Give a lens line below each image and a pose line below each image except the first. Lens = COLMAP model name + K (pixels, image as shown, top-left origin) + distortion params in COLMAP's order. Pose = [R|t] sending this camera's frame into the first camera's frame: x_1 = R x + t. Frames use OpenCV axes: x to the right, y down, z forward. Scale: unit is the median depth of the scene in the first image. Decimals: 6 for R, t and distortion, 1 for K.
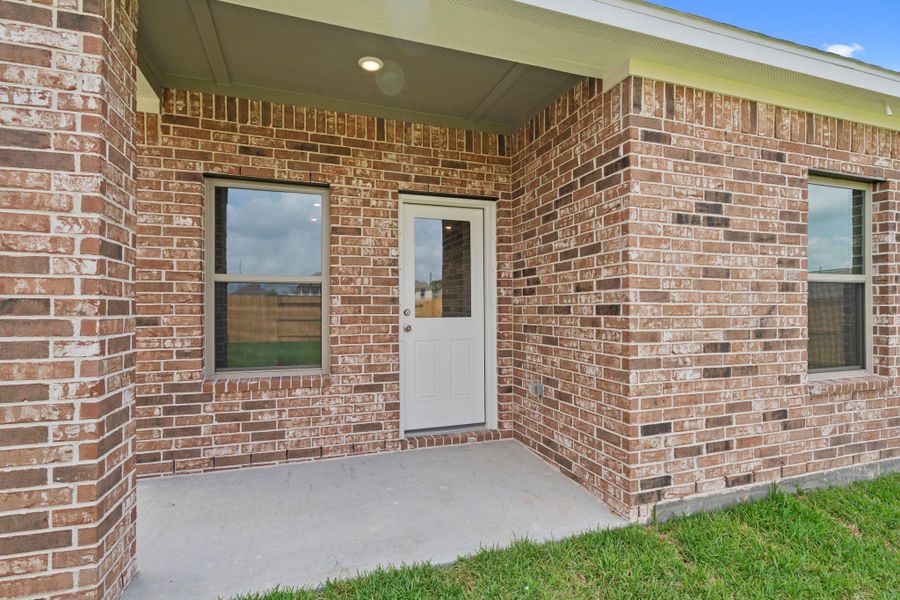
lens RADIAL K [[444.0, 0, 451.5], [0, 444.0, 305.9], [0, 0, 1]] dist [0.000649, 0.000250]
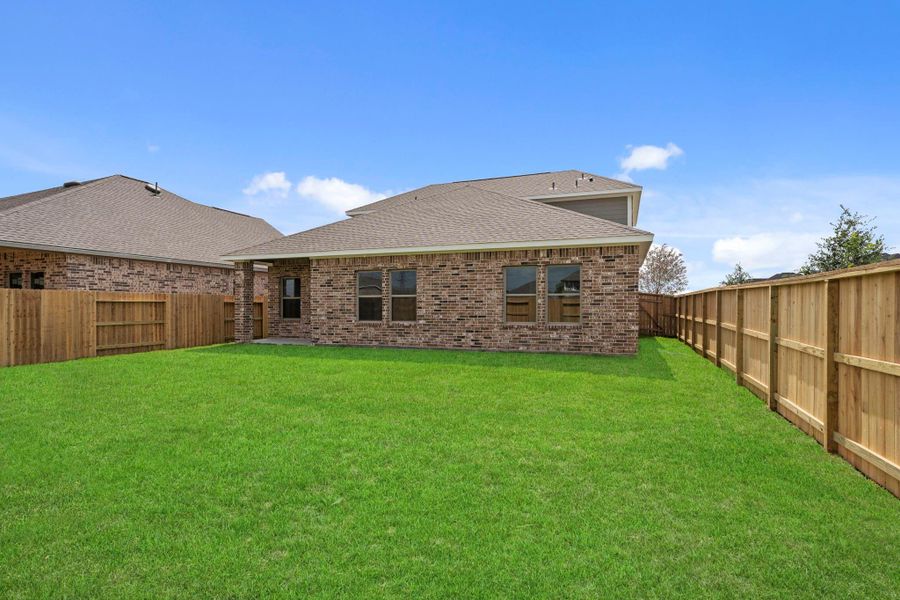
lens RADIAL K [[459.8, 0, 450.0], [0, 459.8, 304.0], [0, 0, 1]] dist [-0.003770, -0.000005]
pose [[0.770438, -0.002689, -0.637509, 4.603258], [0.002939, 0.999995, -0.000666, 0.010125], [0.637508, -0.001360, 0.770442, -1.896395]]
